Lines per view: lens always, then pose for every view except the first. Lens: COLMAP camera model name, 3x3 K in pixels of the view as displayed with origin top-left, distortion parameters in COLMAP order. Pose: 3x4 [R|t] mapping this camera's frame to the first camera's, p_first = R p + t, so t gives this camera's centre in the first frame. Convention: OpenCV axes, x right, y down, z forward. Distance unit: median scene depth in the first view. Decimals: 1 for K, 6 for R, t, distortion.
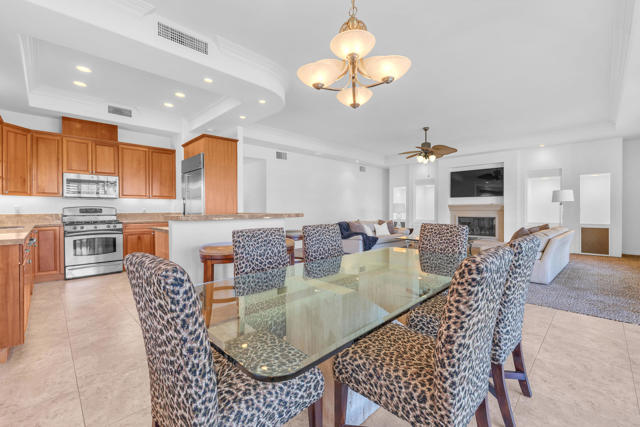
lens RADIAL K [[281.9, 0, 324.8], [0, 281.9, 213.7], [0, 0, 1]] dist [0.011335, 0.000092]
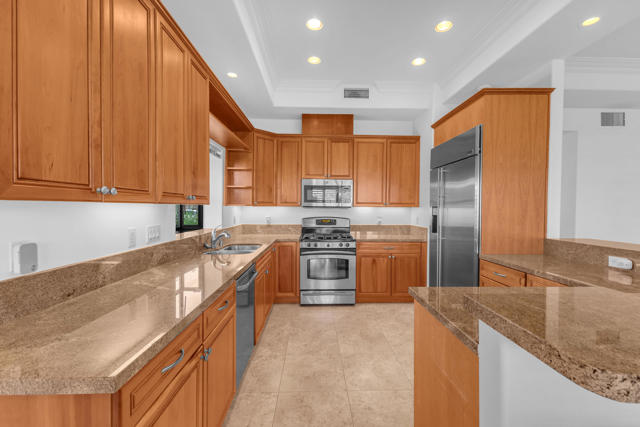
lens RADIAL K [[281.9, 0, 321.1], [0, 281.9, 211.6], [0, 0, 1]] dist [0.011335, 0.000092]
pose [[0.735908, 0.015915, -0.676895, -0.276566], [-0.017489, 0.999837, 0.004494, -0.046298], [0.676856, 0.008531, 0.736066, 0.386905]]
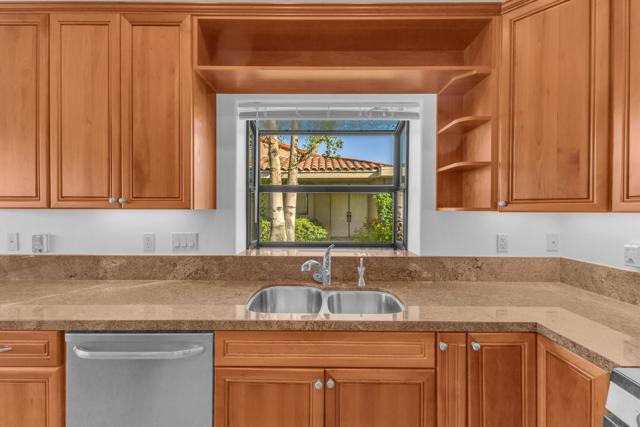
lens RADIAL K [[281.9, 0, 318.9], [0, 281.9, 211.5], [0, 0, 1]] dist [0.011335, 0.000092]
pose [[-0.714245, 0.011675, -0.699798, -0.623659], [-0.011331, 0.999537, 0.028240, -0.060089], [0.699804, 0.028100, -0.713782, 0.934489]]
